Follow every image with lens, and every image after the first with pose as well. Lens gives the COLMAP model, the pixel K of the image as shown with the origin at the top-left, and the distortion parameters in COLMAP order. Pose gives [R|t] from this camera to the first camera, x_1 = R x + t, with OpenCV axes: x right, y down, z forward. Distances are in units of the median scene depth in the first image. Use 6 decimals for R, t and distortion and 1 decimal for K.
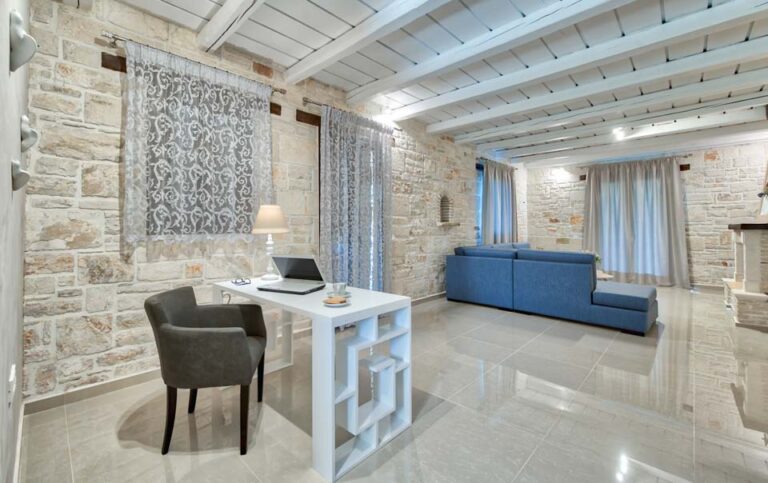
lens RADIAL K [[323.0, 0, 382.9], [0, 323.0, 222.4], [0, 0, 1]] dist [-0.003400, -0.000964]
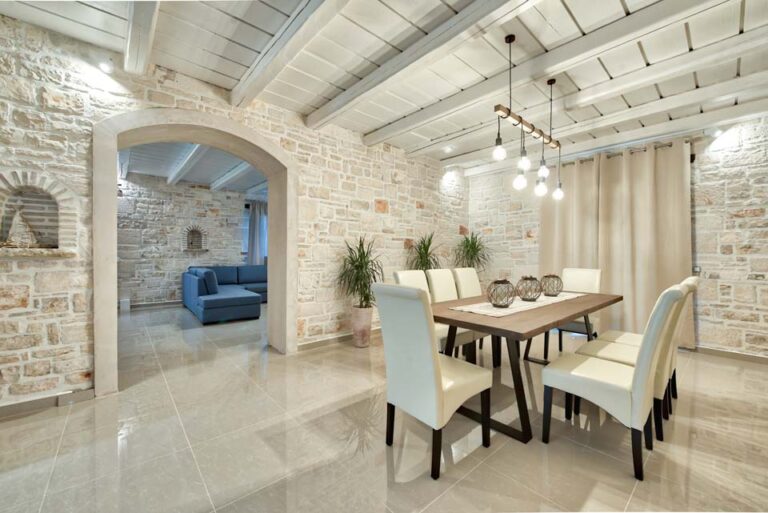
lens RADIAL K [[303.0, 0, 384.0], [0, 303.0, 256.5], [0, 0, 1]] dist [-0.001535, -0.000117]
pose [[0.995592, 0.010986, -0.093143, 0.985332], [-0.008472, 0.999590, 0.027345, -0.008255], [0.093405, -0.026436, 0.995277, -0.179045]]
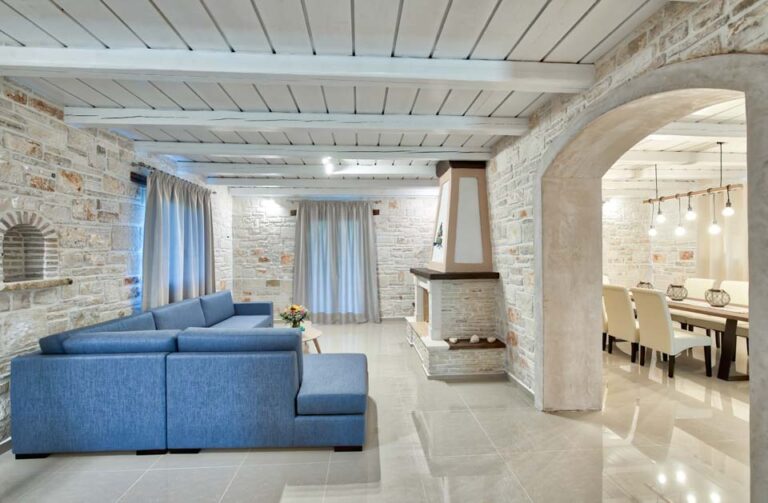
lens RADIAL K [[303.7, 0, 384.0], [0, 303.7, 251.5], [0, 0, 1]] dist [-0.000210, 0.000029]
pose [[0.674868, 0.001197, 0.737937, 0.194182], [-0.005289, 0.999981, 0.003215, -0.040789], [-0.737919, -0.006073, 0.674862, 0.282928]]
